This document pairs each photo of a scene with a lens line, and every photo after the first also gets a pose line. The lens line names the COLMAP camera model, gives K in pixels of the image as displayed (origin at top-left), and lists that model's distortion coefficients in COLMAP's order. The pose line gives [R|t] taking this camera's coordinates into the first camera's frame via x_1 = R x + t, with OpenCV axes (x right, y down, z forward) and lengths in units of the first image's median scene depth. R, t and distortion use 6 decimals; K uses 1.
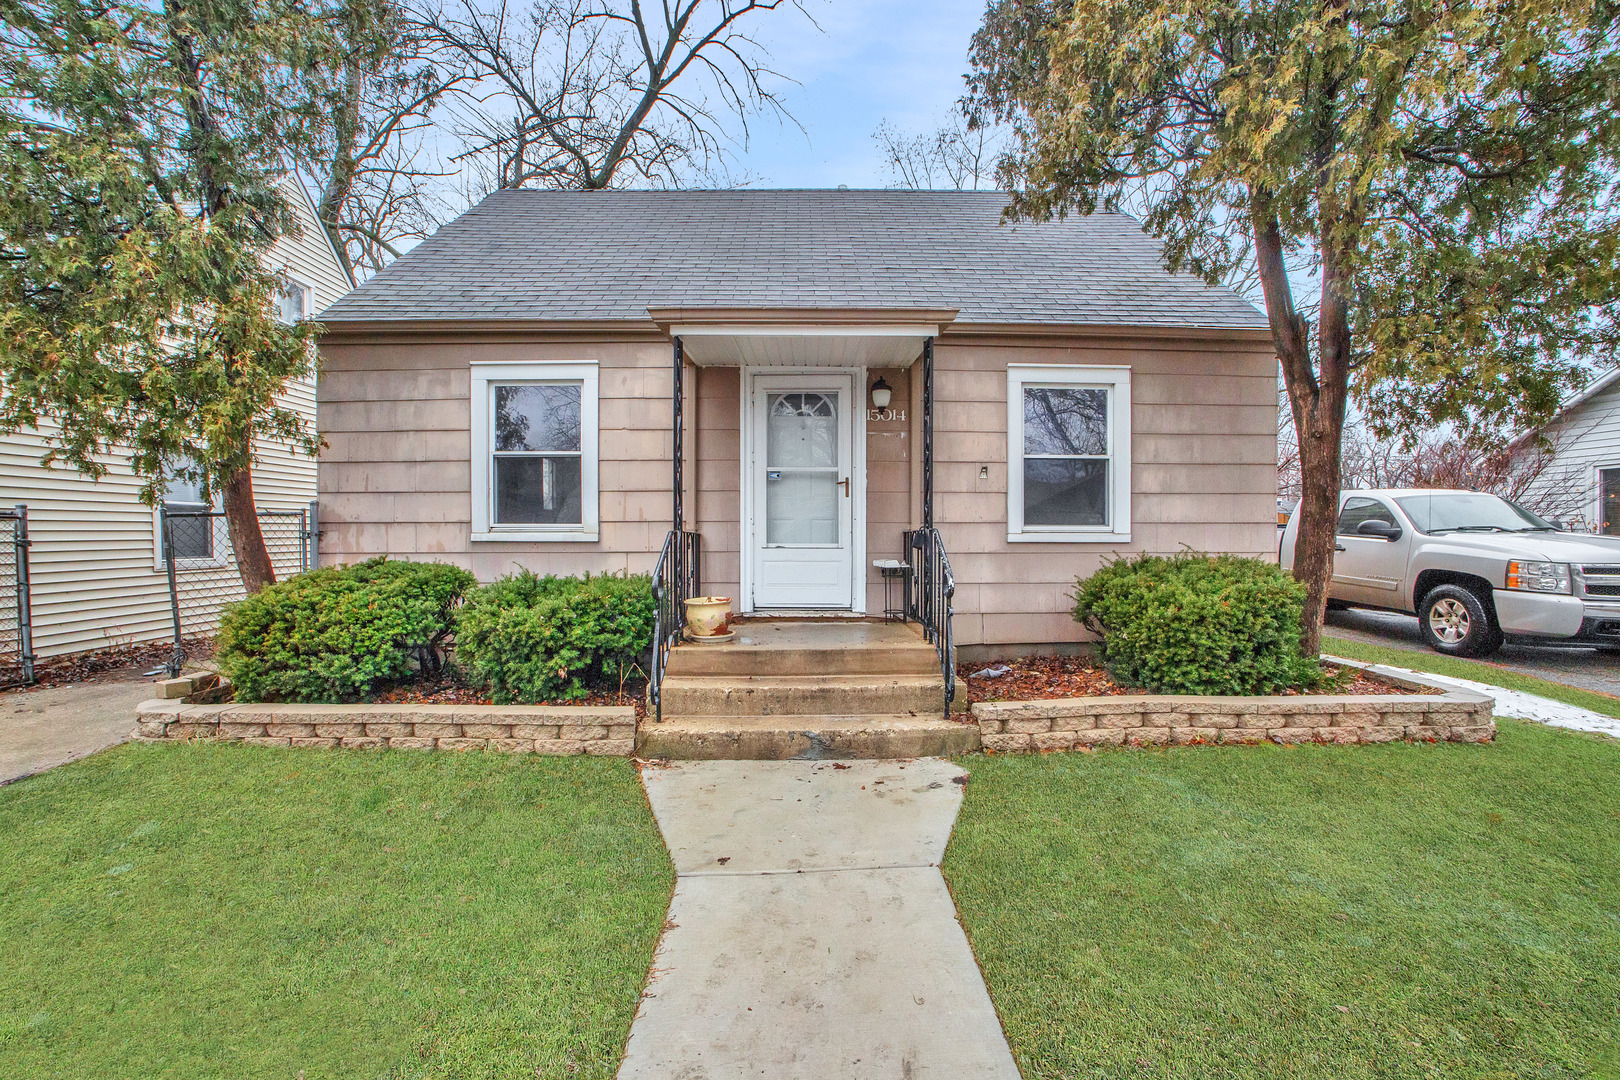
lens RADIAL K [[655.6, 0, 810.0], [0, 655.6, 540.0], [0, 0, 1]] dist [-0.013233, 0.000063]
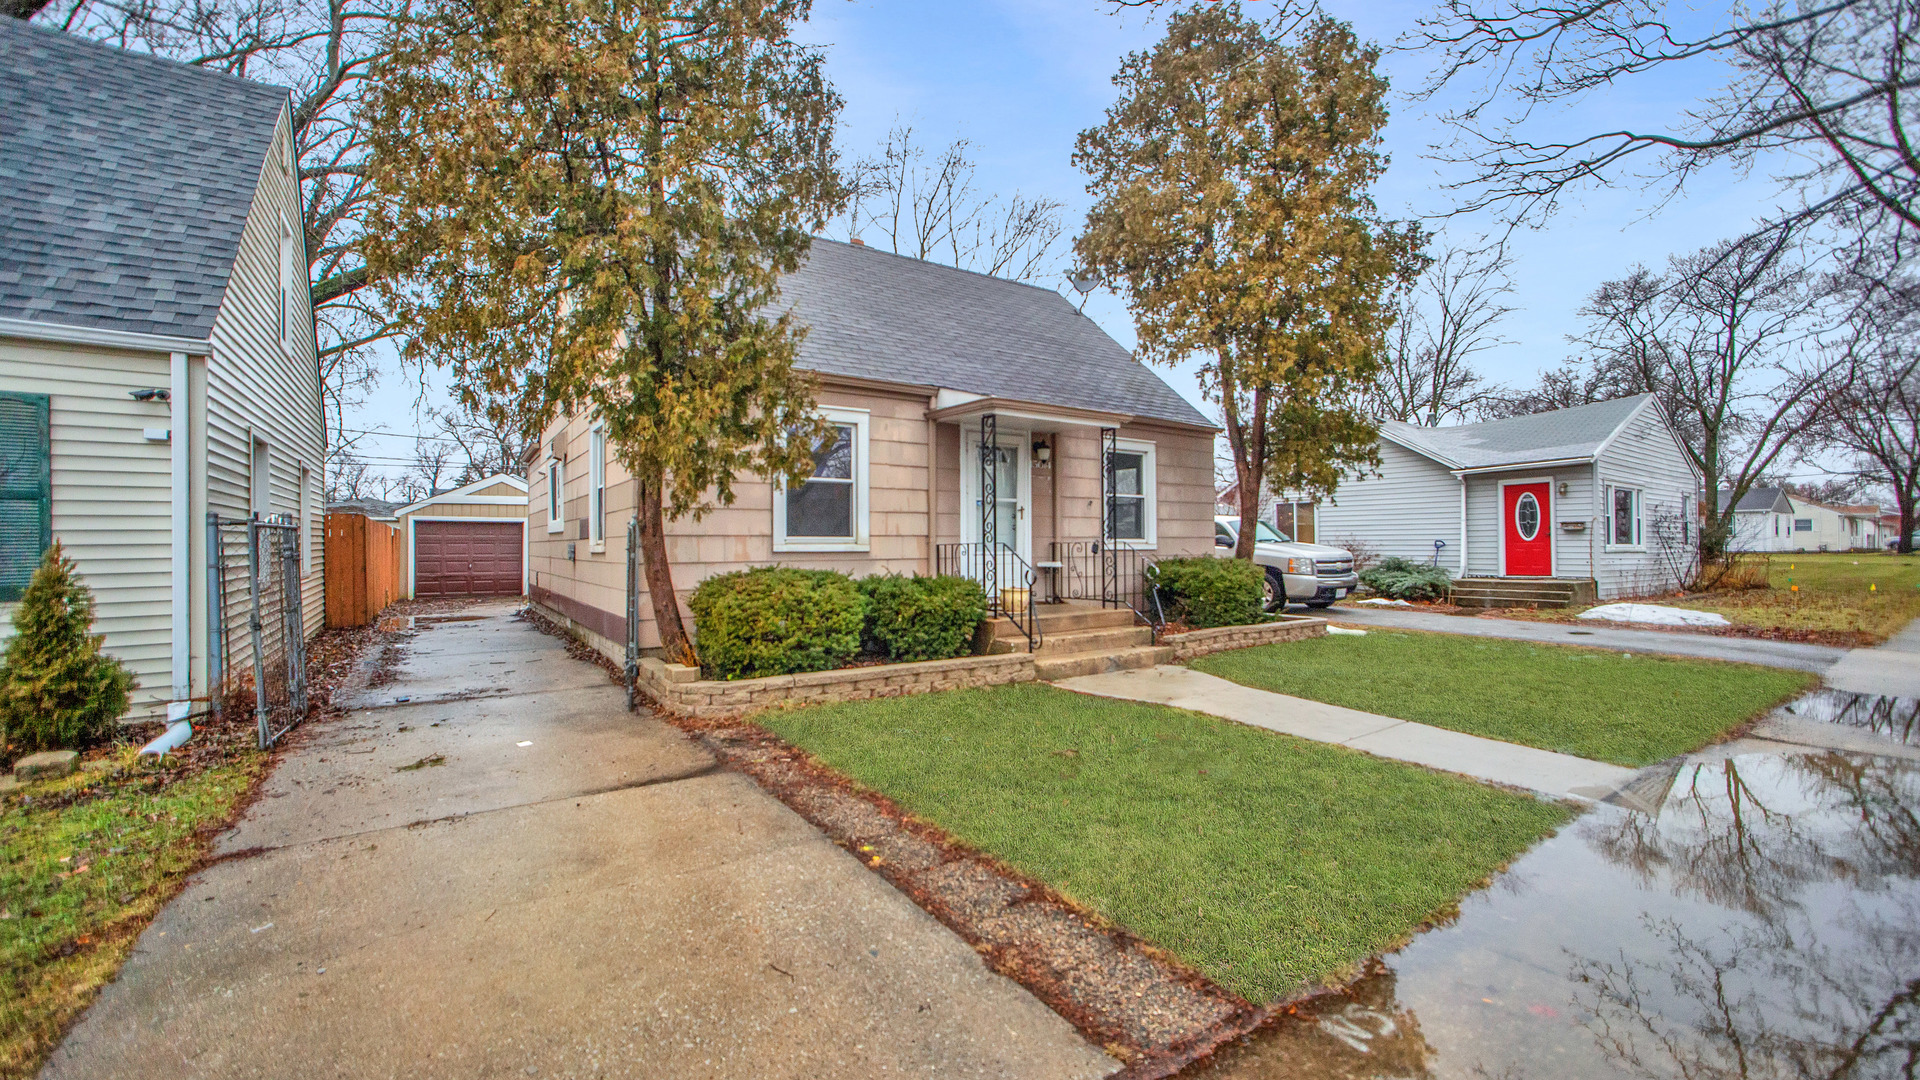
lens RADIAL K [[760.7, 0, 960.0], [0, 760.7, 540.0], [0, 0, 1]] dist [0.000294, 0.000006]
pose [[0.838808, -0.000361, 0.544428, -0.985876], [0.006380, 0.999938, -0.009166, -0.004961], [-0.544391, 0.011162, 0.838758, -0.343995]]
